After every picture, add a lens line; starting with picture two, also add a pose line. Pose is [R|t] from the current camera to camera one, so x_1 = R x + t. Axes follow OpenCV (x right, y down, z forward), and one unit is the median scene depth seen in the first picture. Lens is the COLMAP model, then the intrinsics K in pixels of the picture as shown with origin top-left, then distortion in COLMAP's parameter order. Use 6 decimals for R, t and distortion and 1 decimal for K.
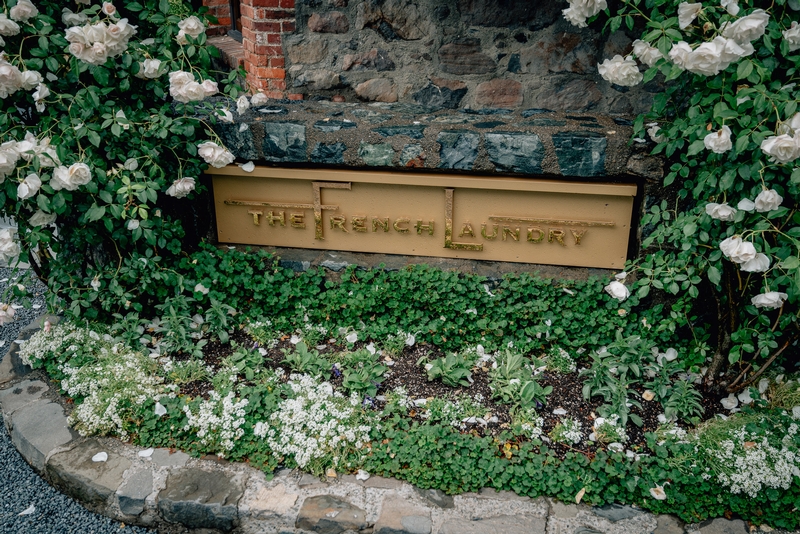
lens RADIAL K [[829.8, 0, 436.2], [0, 829.8, 350.1], [0, 0, 1]] dist [-0.000354, -0.001708]
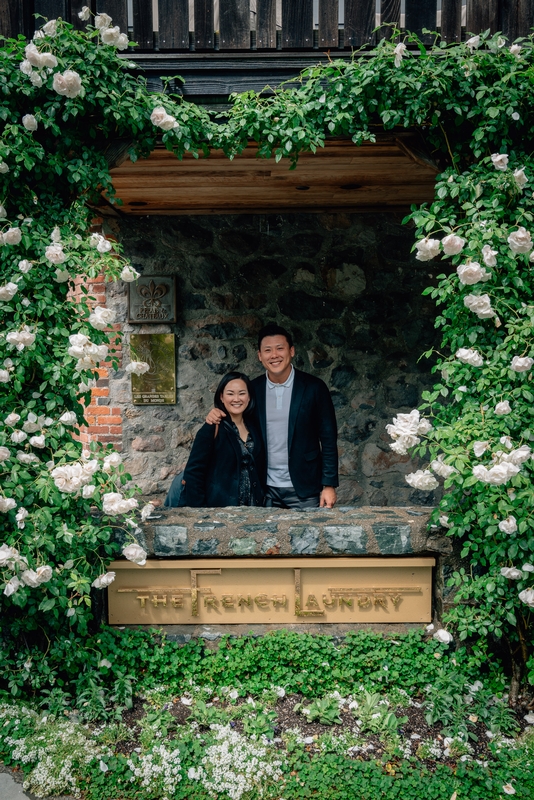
lens RADIAL K [[845.0, 0, 271.3], [0, 845.0, 441.5], [0, 0, 1]] dist [0.011312, -0.009887]
pose [[0.976676, -0.026970, 0.213018, -0.306249], [0.096802, 0.940845, -0.324714, 0.044833], [-0.191660, 0.337761, 0.921512, -0.286615]]
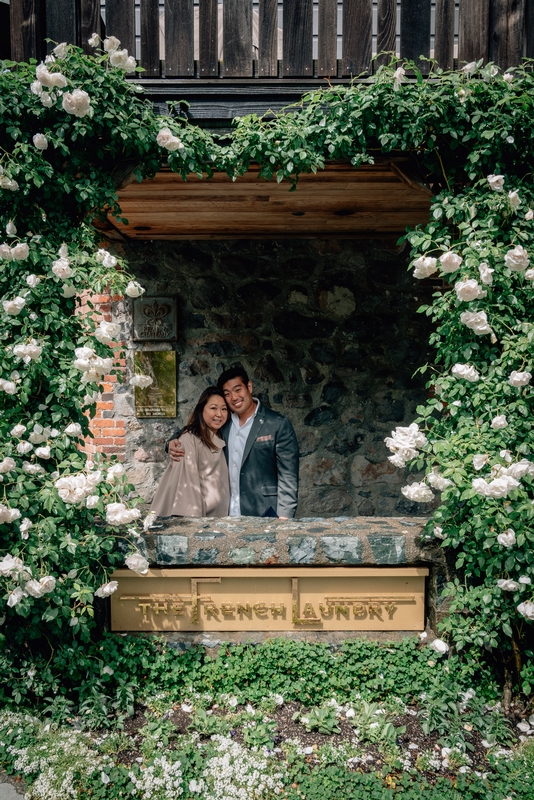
lens RADIAL K [[735.9, 0, 248.3], [0, 735.9, 439.8], [0, 0, 1]] dist [-0.020648, 0.002151]
pose [[0.978551, -0.017495, 0.205261, -0.301754], [0.088282, 0.935870, -0.341108, -0.005515], [-0.186130, 0.351912, 0.917340, -0.153309]]
